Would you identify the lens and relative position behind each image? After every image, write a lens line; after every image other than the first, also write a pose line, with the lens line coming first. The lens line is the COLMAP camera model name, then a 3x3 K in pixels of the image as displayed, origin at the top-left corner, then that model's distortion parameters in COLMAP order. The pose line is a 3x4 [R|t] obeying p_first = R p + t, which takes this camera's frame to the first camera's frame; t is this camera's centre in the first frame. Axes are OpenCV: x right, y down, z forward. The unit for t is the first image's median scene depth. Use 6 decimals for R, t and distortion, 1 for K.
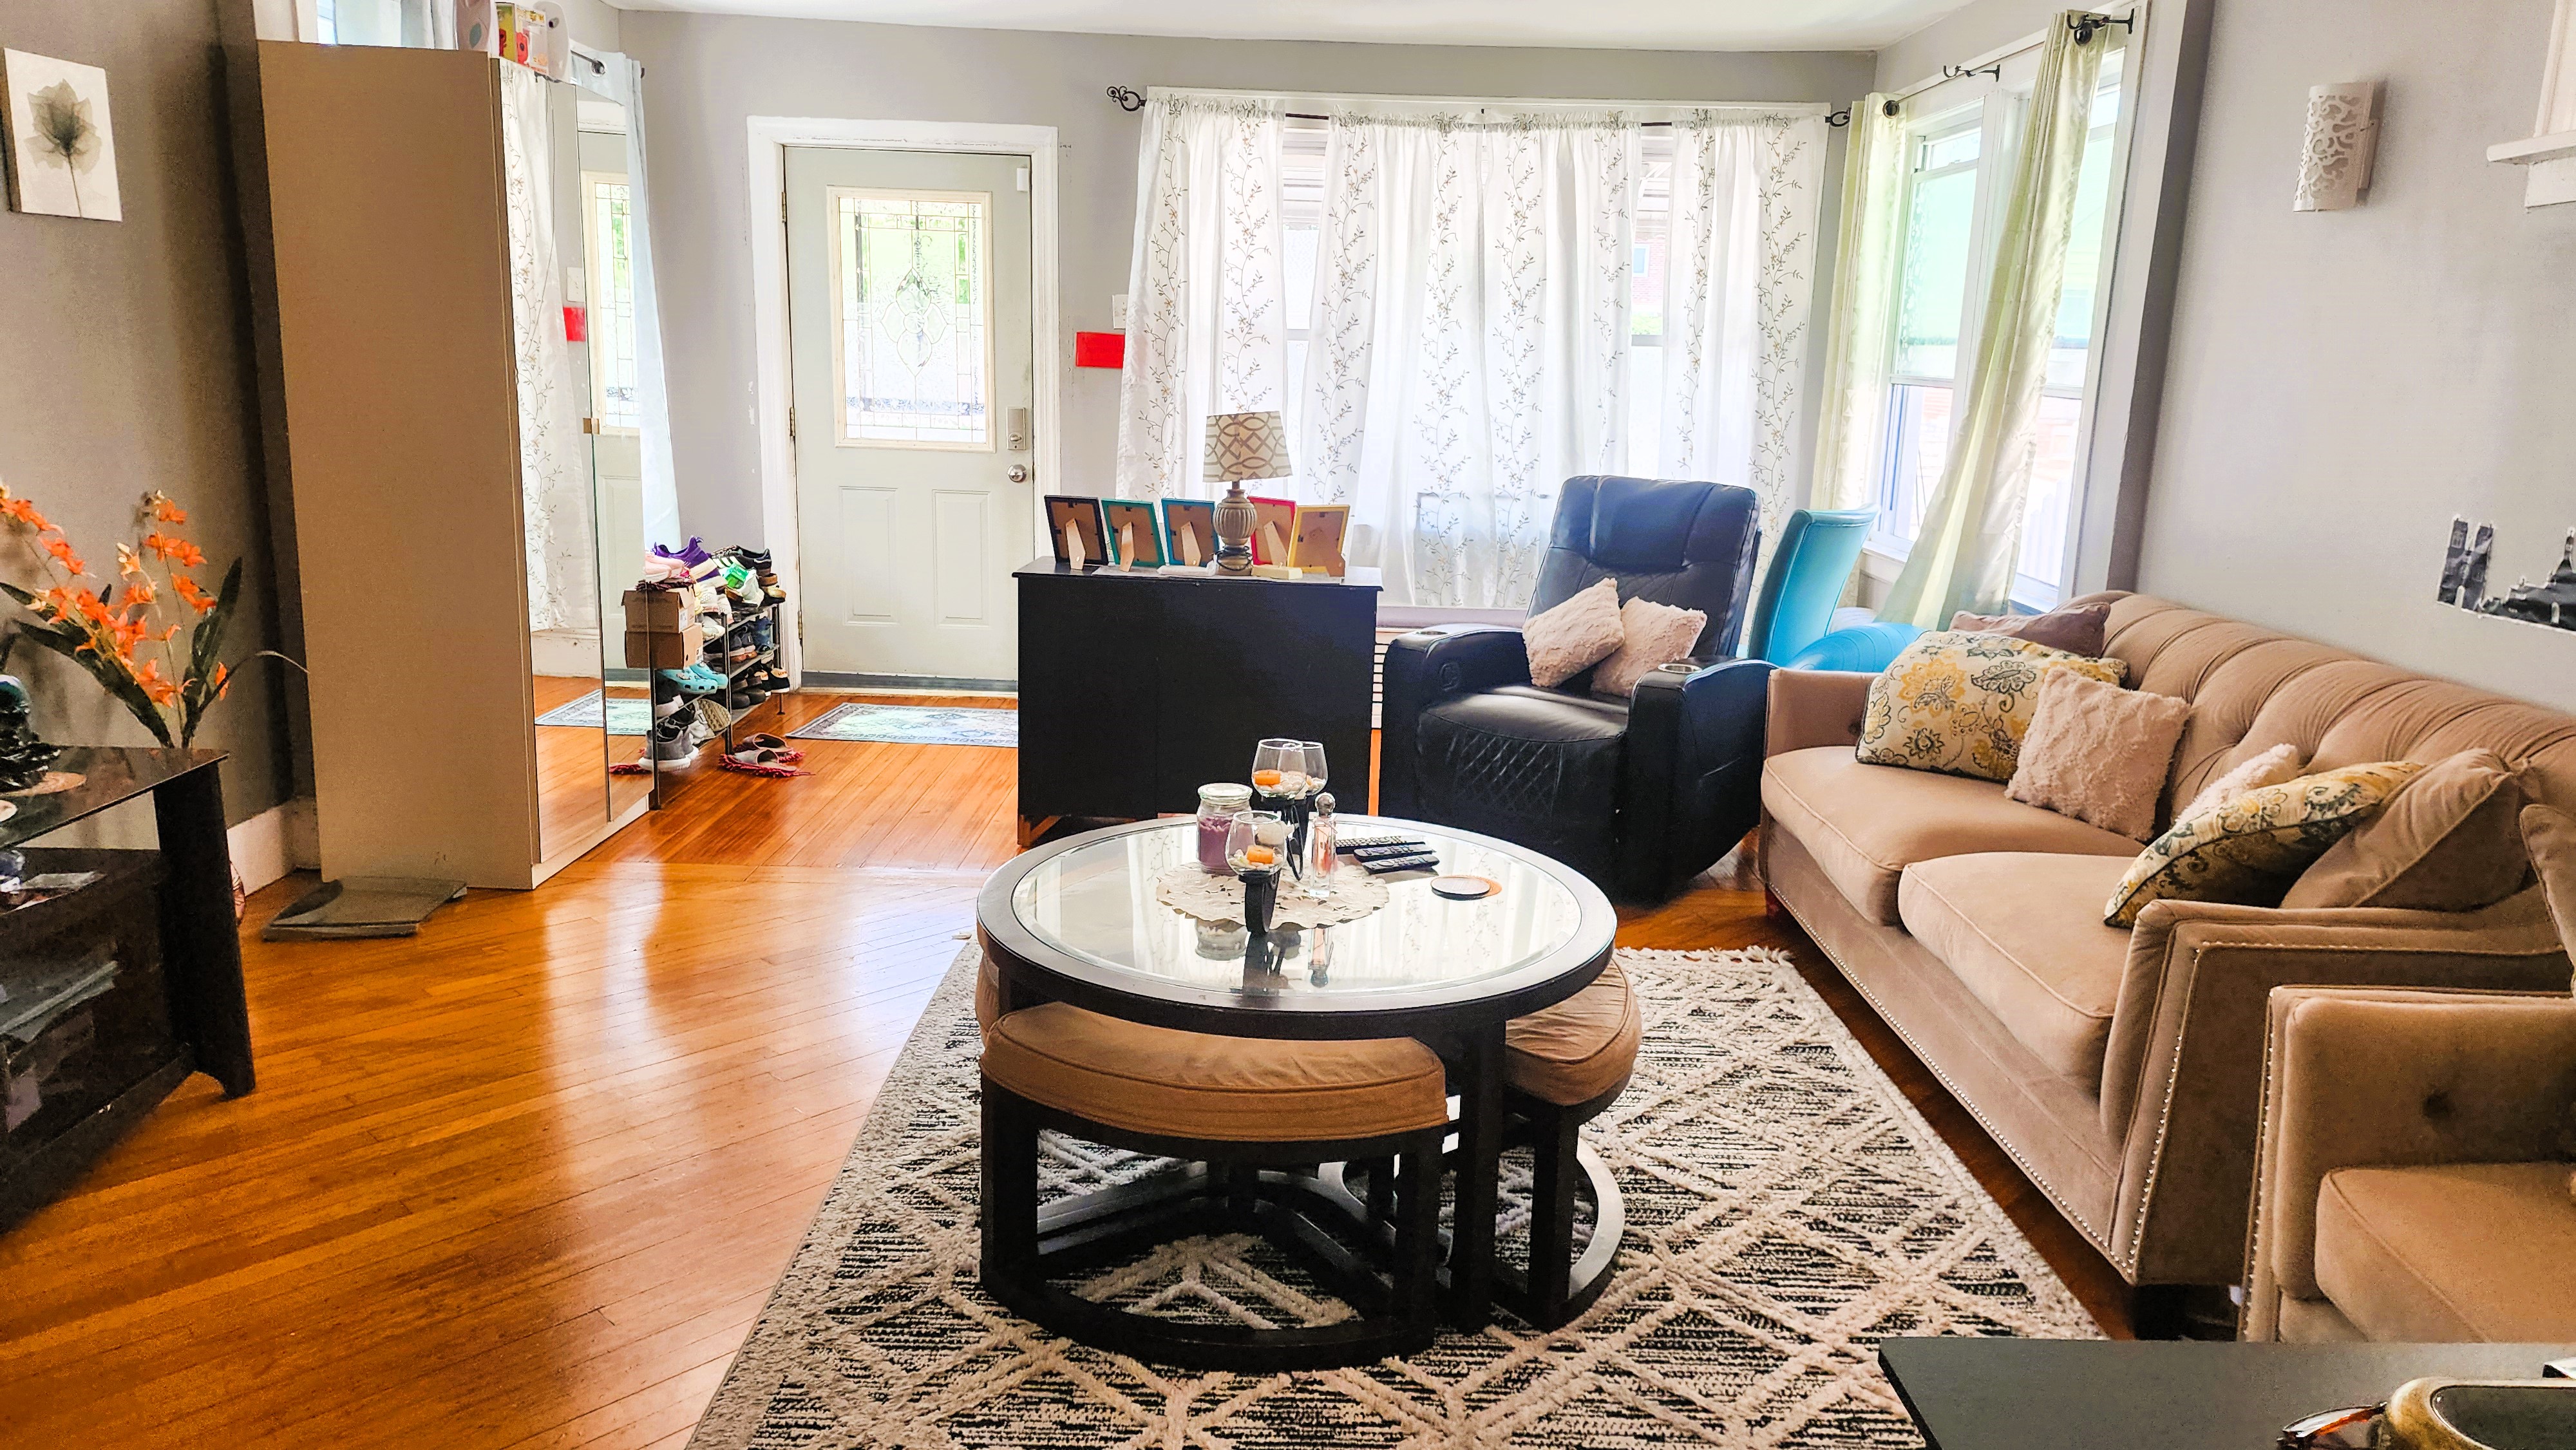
lens RADIAL K [[1712.1, 0, 1293.2], [0, 1712.1, 735.4], [0, 0, 1]] dist [0.099231, -0.098874]
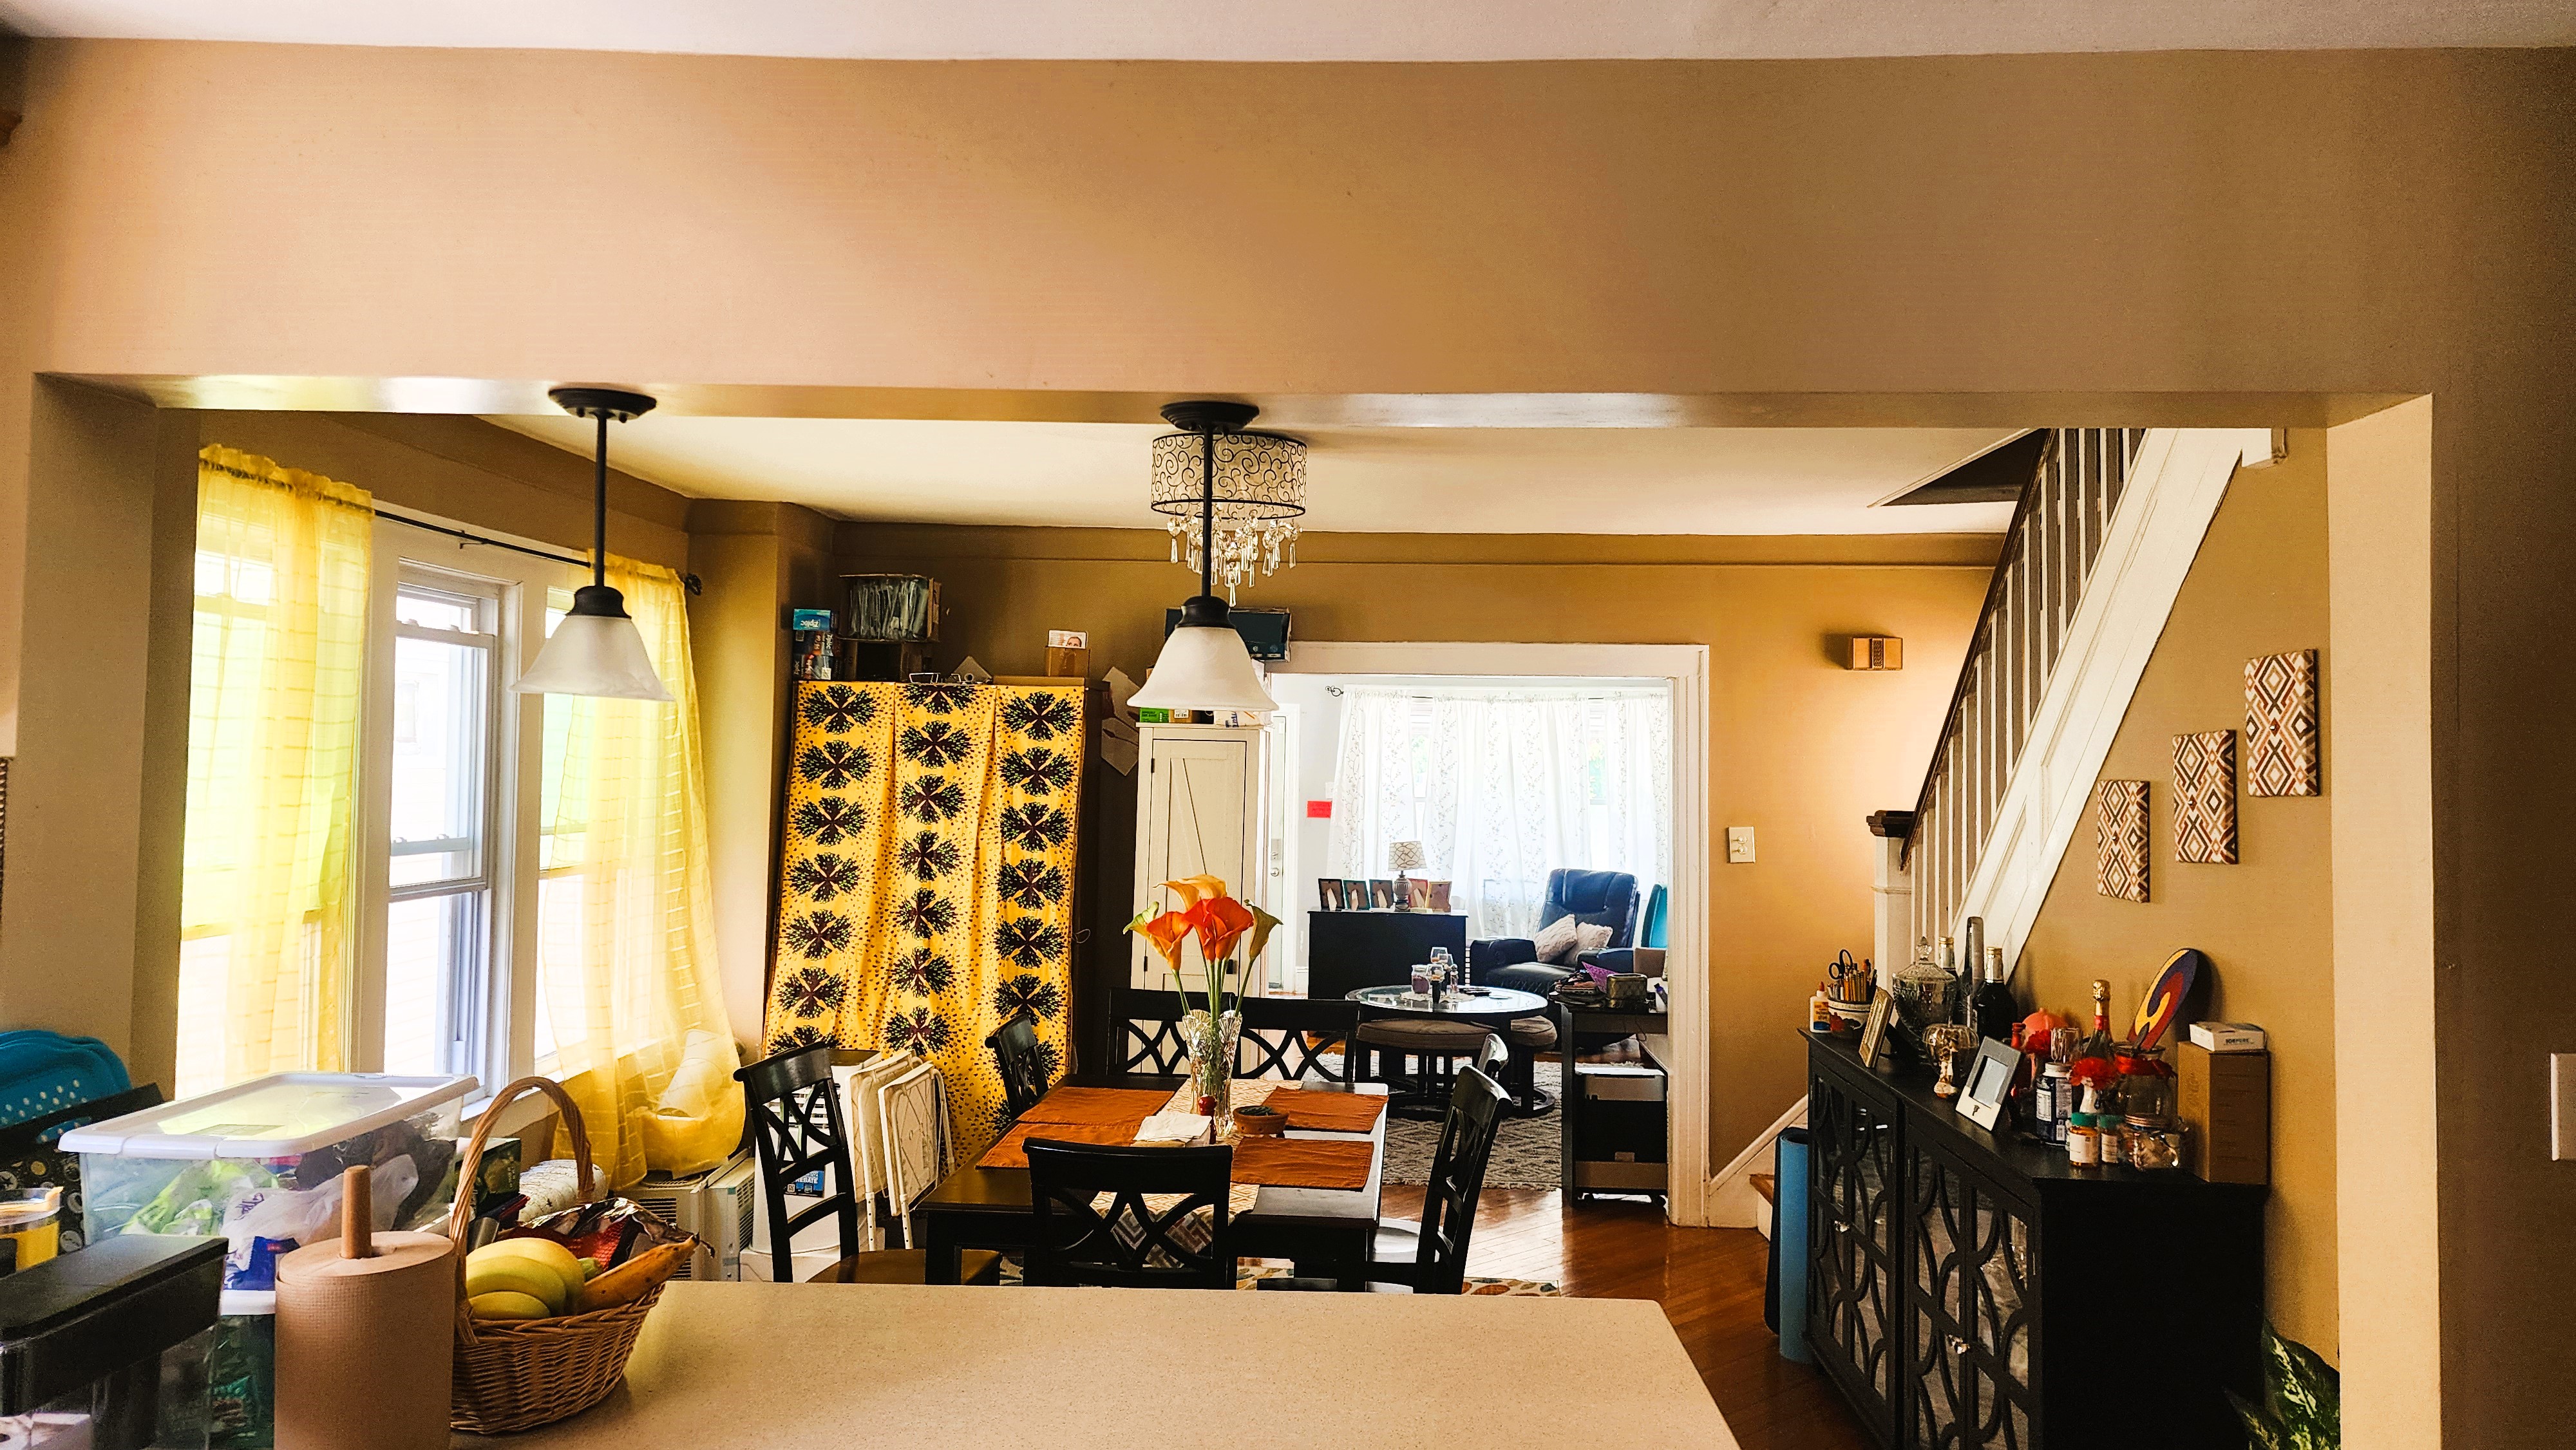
lens RADIAL K [[1712.1, 0, 1268.3], [0, 1712.1, 704.9], [0, 0, 1]] dist [0.099231, -0.098874]
pose [[0.998461, -0.012867, -0.053950, -0.080807], [-0.001242, 0.967286, -0.253684, 0.206129], [0.055449, 0.253361, 0.965781, -1.203349]]
